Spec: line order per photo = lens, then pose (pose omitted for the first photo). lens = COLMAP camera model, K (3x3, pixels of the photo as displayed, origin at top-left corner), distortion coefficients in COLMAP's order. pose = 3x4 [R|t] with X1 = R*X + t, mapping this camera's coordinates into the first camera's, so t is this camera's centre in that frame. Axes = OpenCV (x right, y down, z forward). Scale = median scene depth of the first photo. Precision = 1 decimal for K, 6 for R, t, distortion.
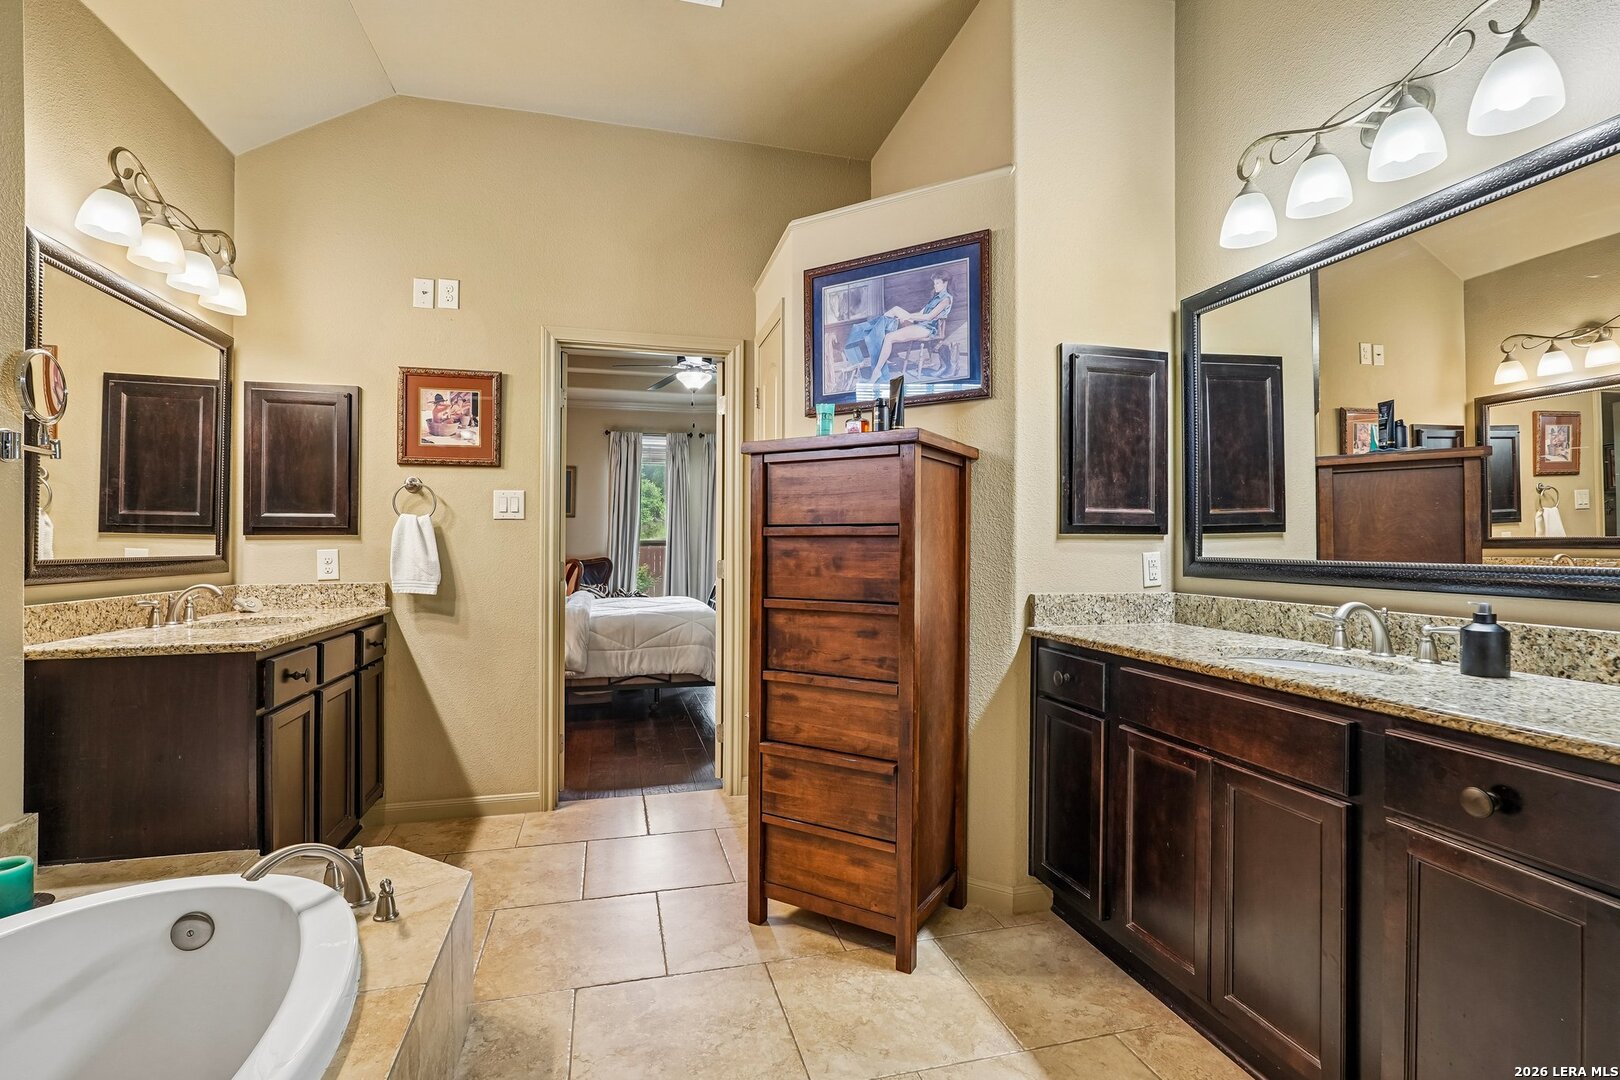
lens RADIAL K [[728.4, 0, 807.9], [0, 728.4, 549.6], [0, 0, 1]] dist [-0.002751, -0.000030]
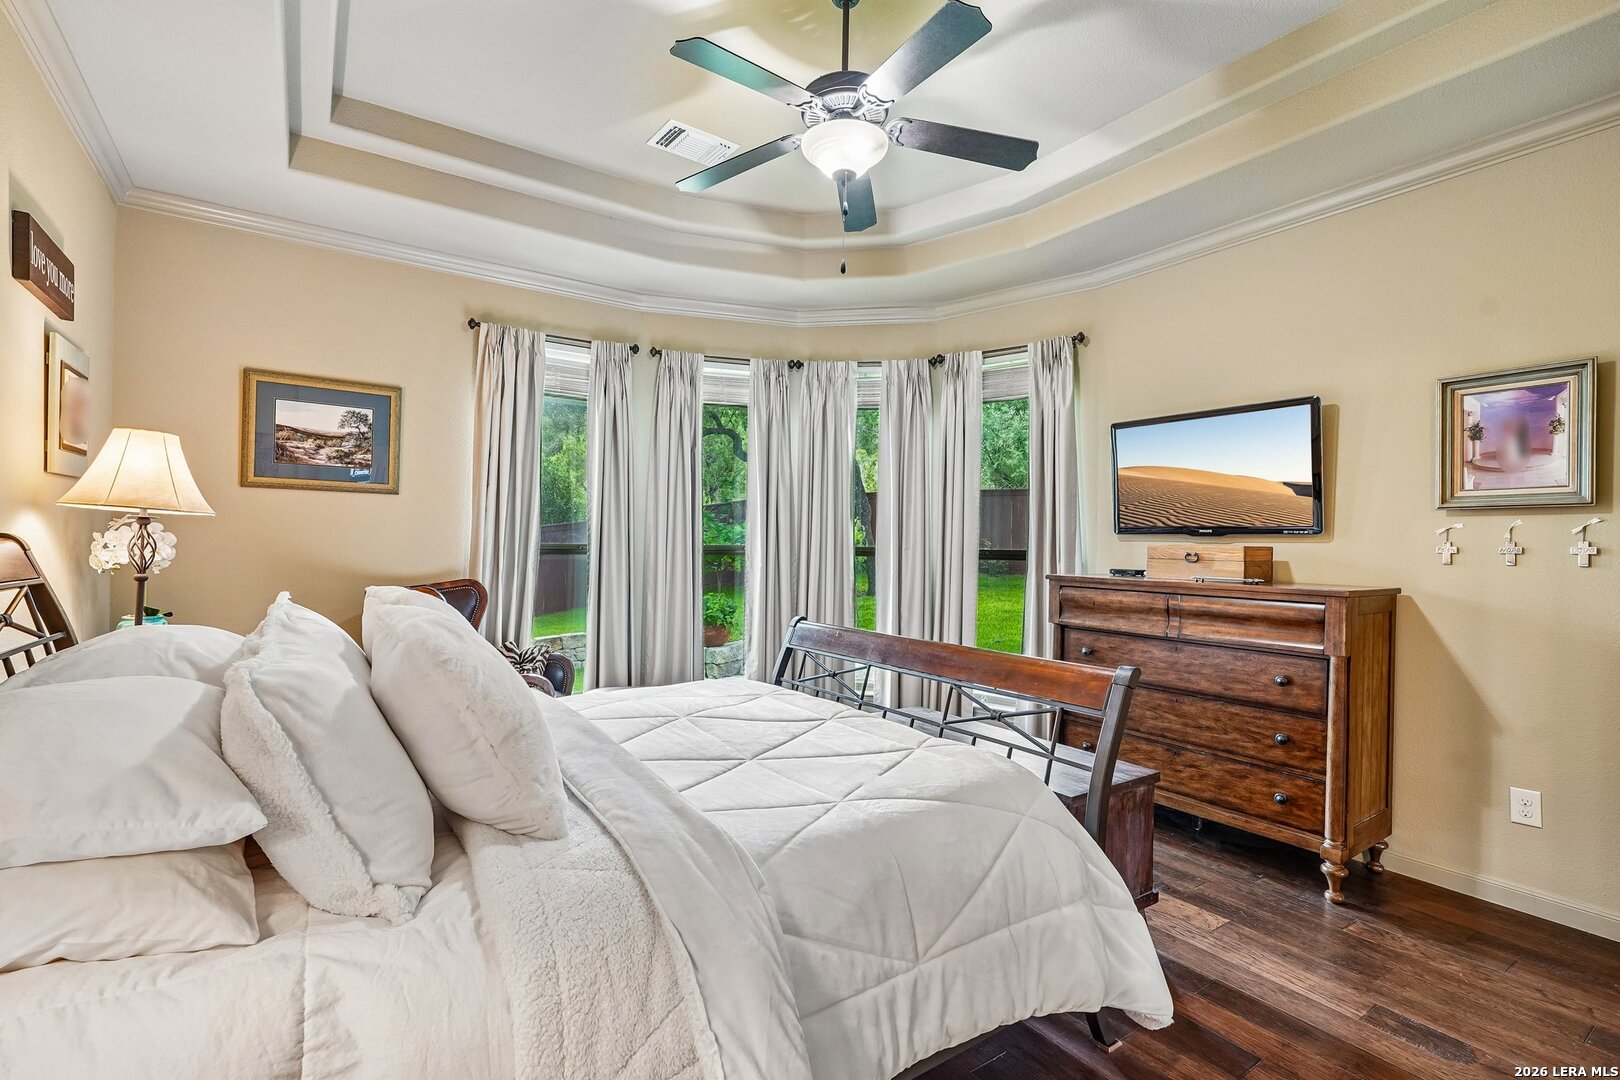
lens RADIAL K [[728.4, 0, 807.9], [0, 728.4, 549.6], [0, 0, 1]] dist [-0.002751, -0.000030]
pose [[0.941429, 0.007552, 0.337127, -0.225643], [-0.008841, 0.999958, 0.002289, -0.011940], [-0.337096, -0.005136, 0.941456, 0.459493]]
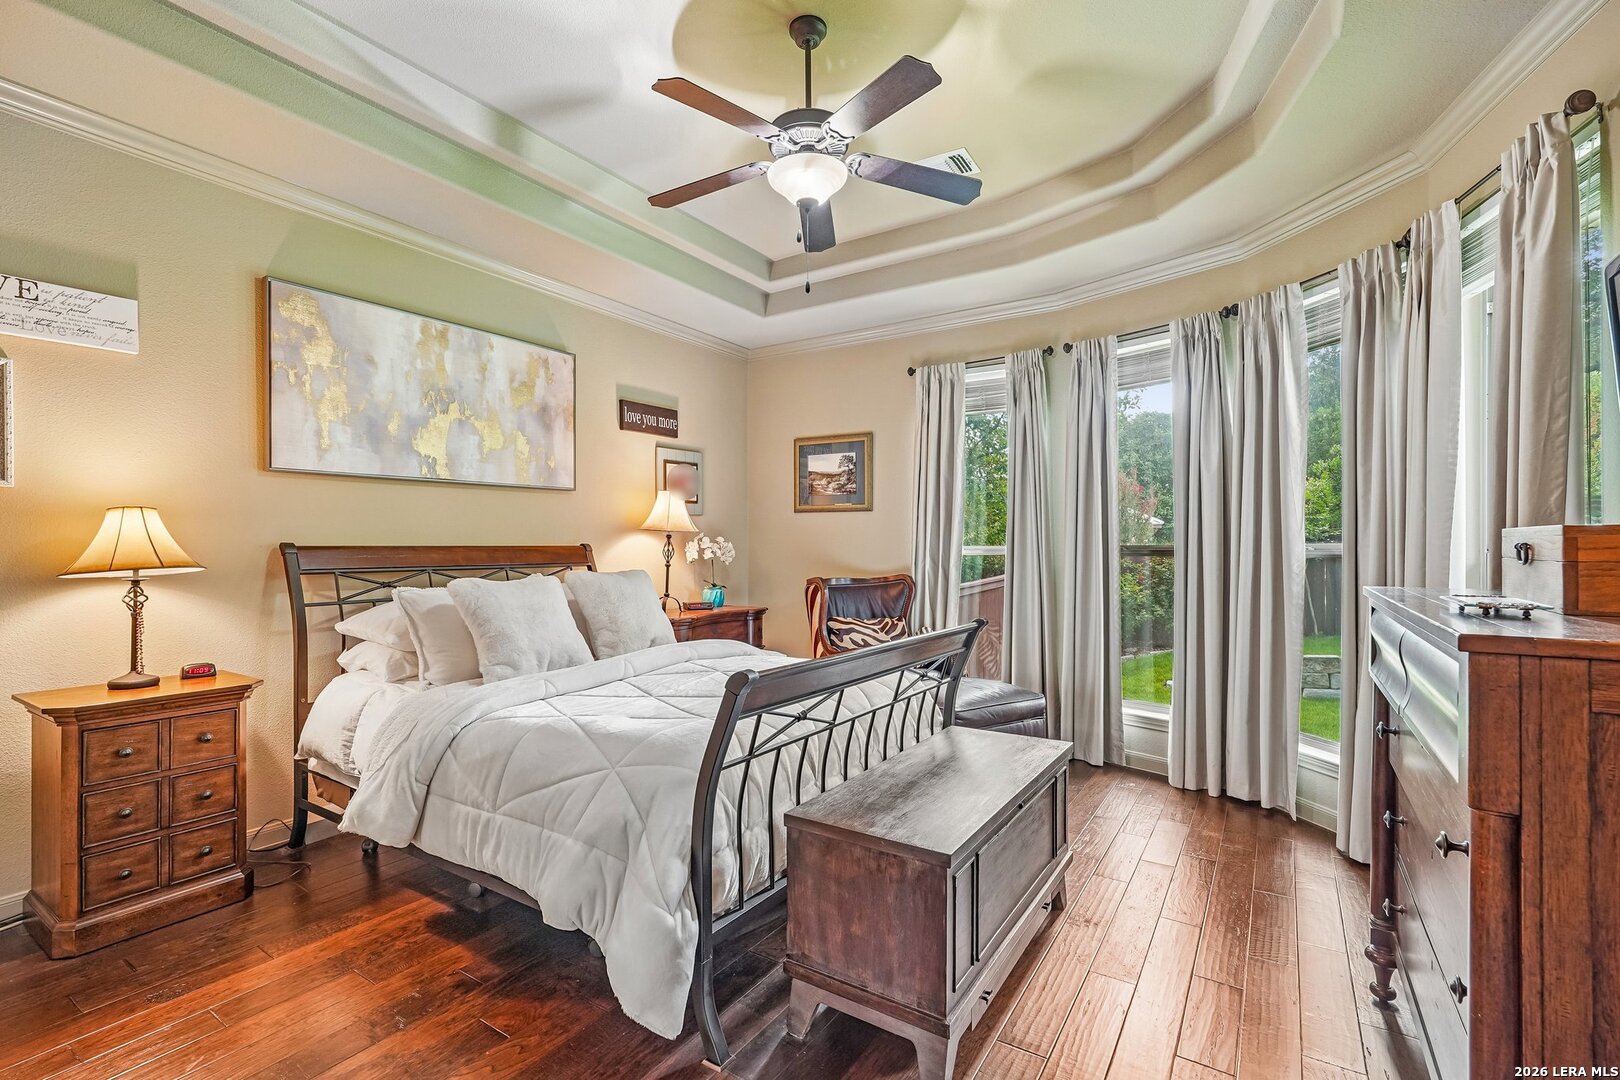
lens RADIAL K [[745.5, 0, 803.2], [0, 745.5, 543.1], [0, 0, 1]] dist [0.001037, 0.000075]
pose [[0.670355, -0.002818, -0.742036, 0.126754], [-0.002787, 0.999976, -0.006315, -0.012079], [0.742036, 0.006301, 0.670331, 0.509648]]
